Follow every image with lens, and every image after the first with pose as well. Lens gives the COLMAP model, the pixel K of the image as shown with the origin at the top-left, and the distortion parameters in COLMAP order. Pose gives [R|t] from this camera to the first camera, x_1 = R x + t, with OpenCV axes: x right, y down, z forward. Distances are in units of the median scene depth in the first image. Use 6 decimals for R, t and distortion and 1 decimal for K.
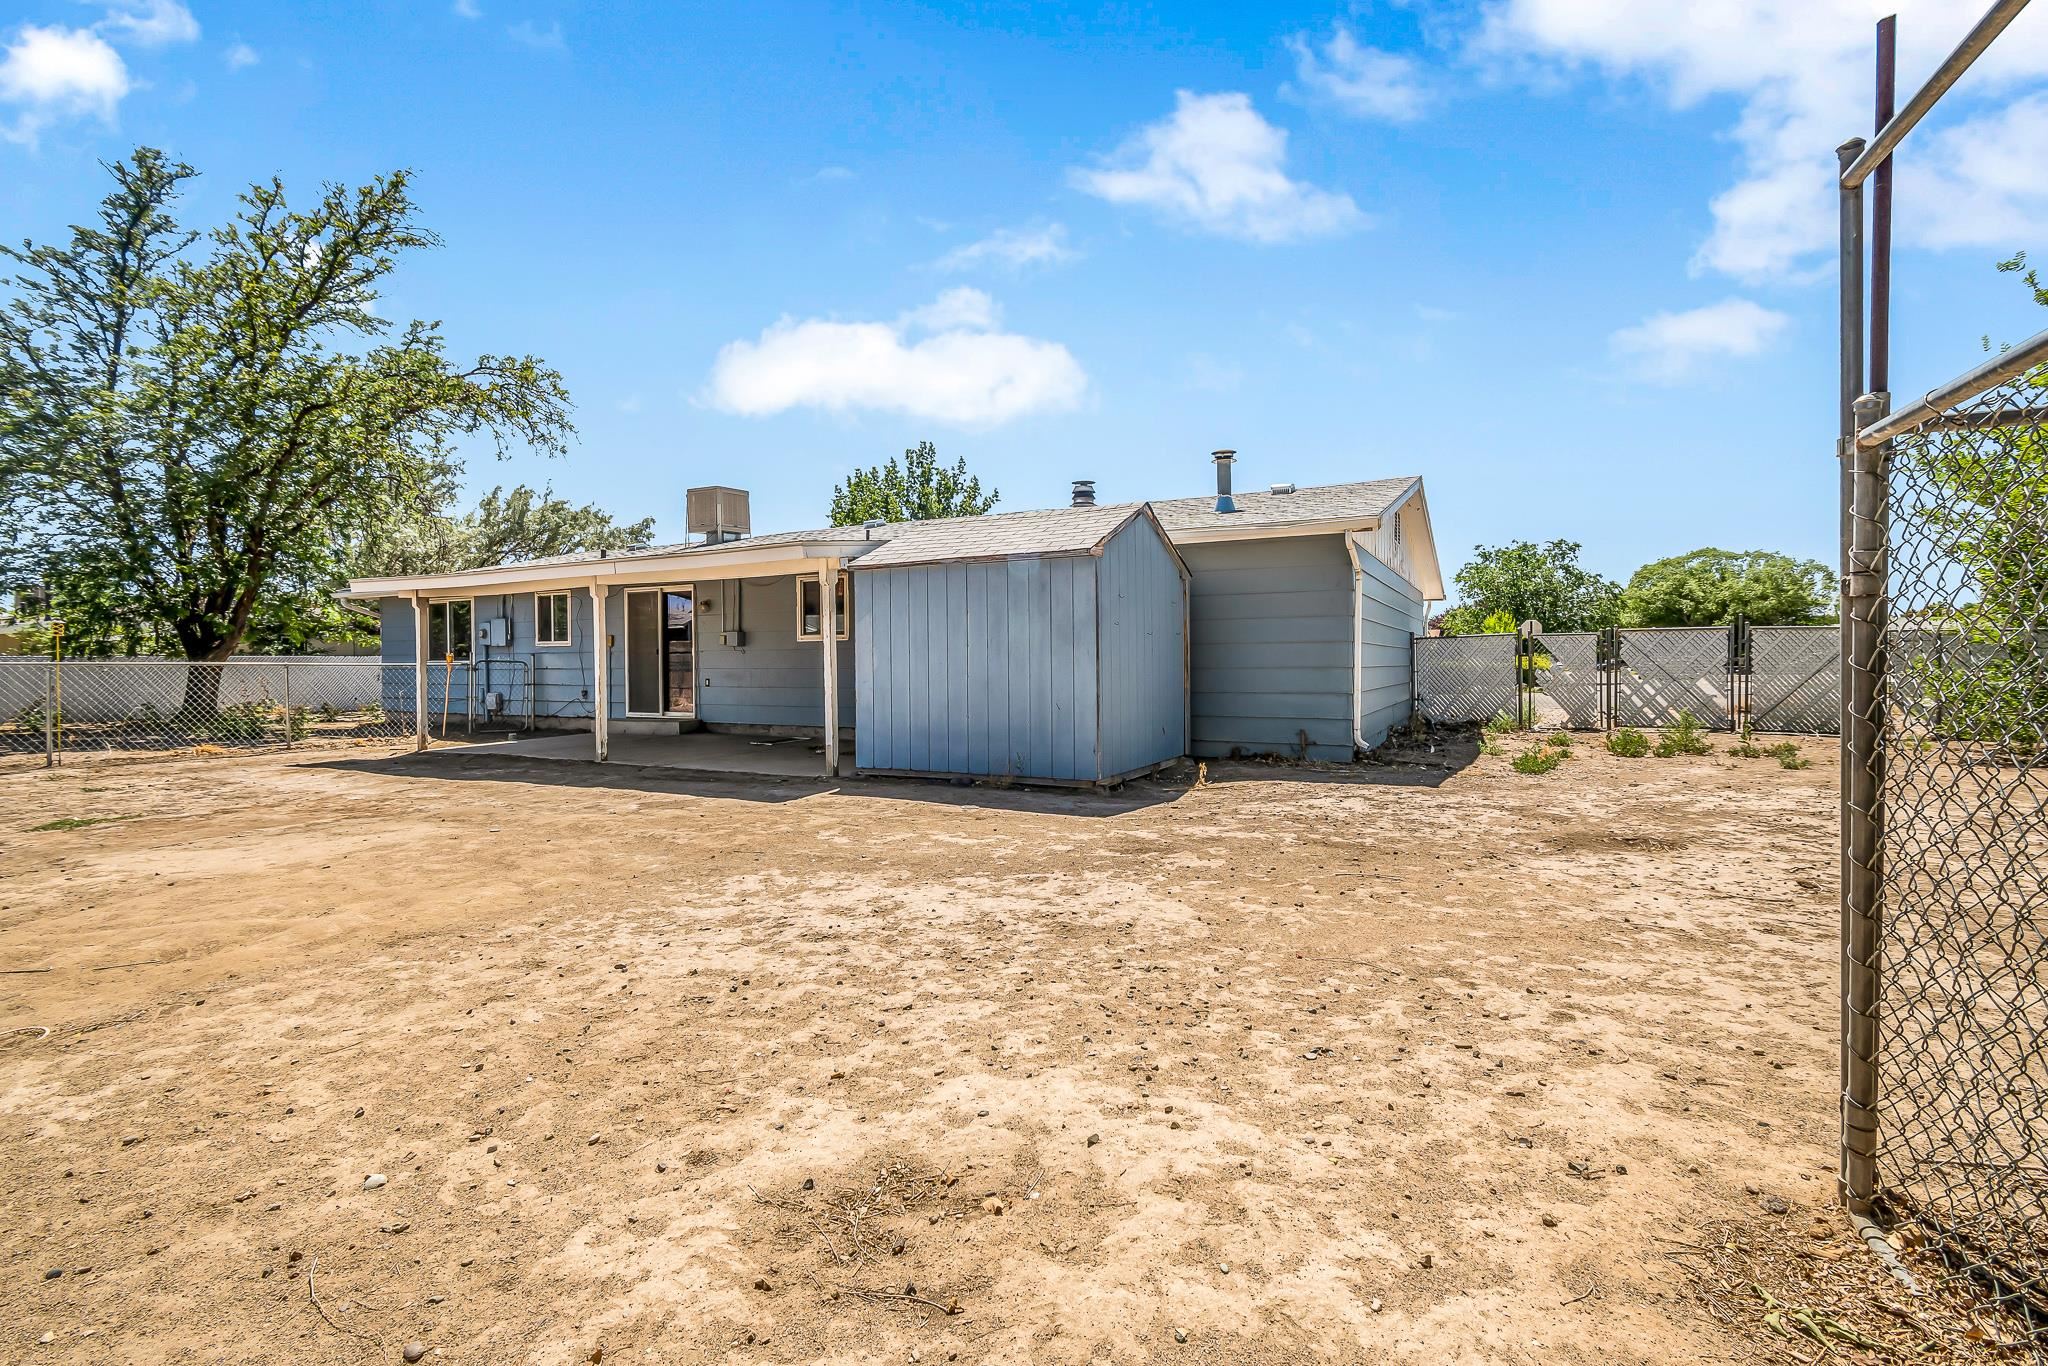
lens RADIAL K [[930.2, 0, 1032.1], [0, 930.2, 674.1], [0, 0, 1]] dist [0.002315, -0.000873]
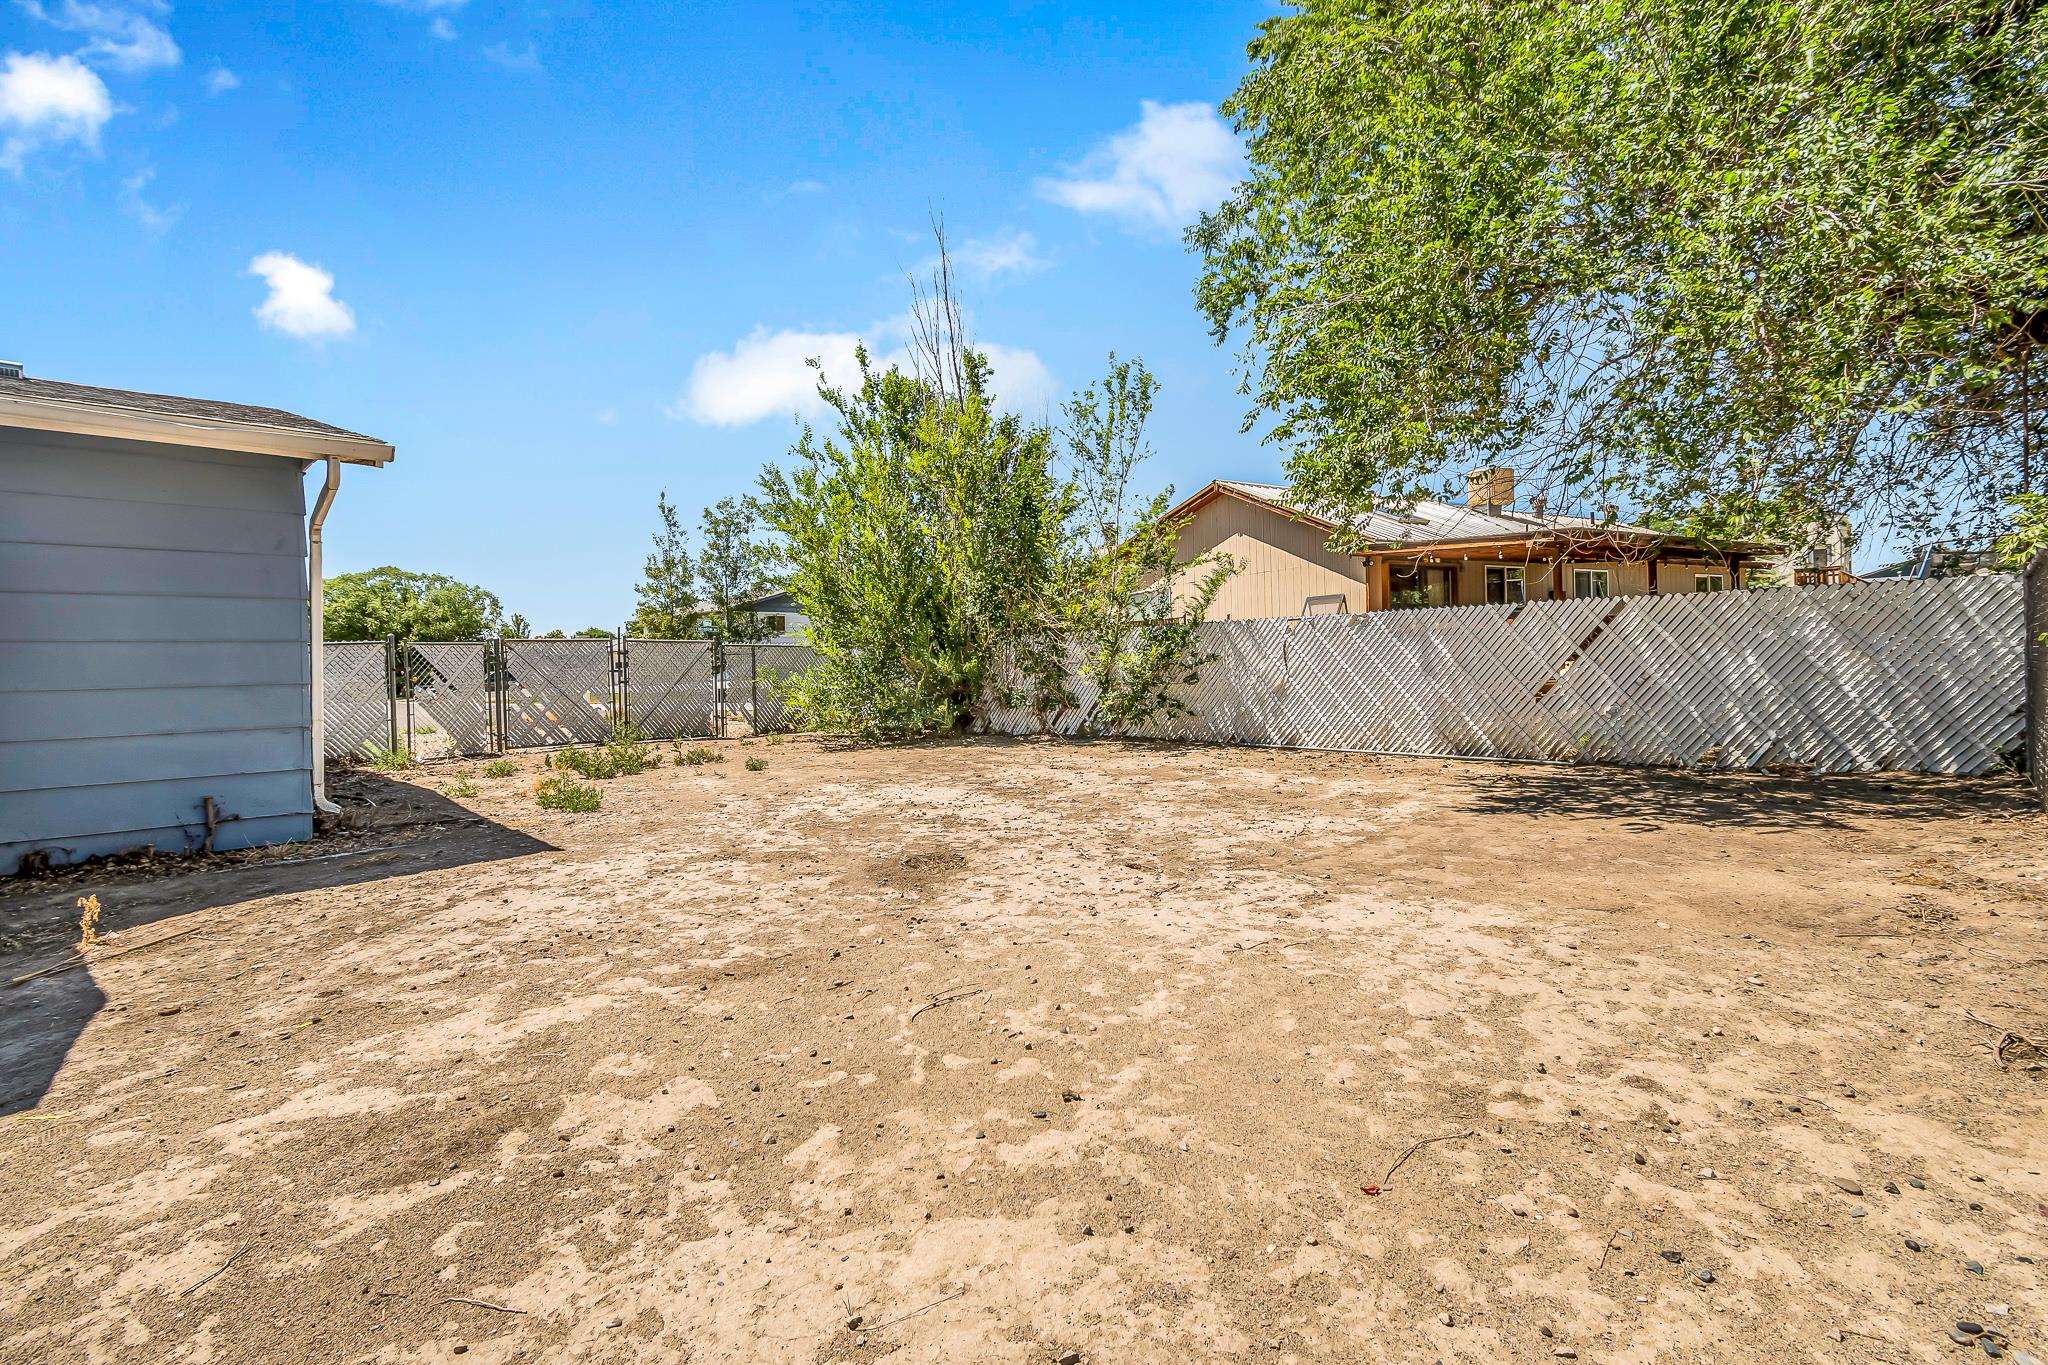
lens RADIAL K [[930.2, 0, 1032.1], [0, 930.2, 673.6], [0, 0, 1]] dist [0.002315, -0.000873]
pose [[0.302561, -0.010176, 0.953076, -0.257904], [0.032600, 0.999468, 0.000322, 0.003578], [-0.952572, 0.030973, 0.302732, 0.963373]]
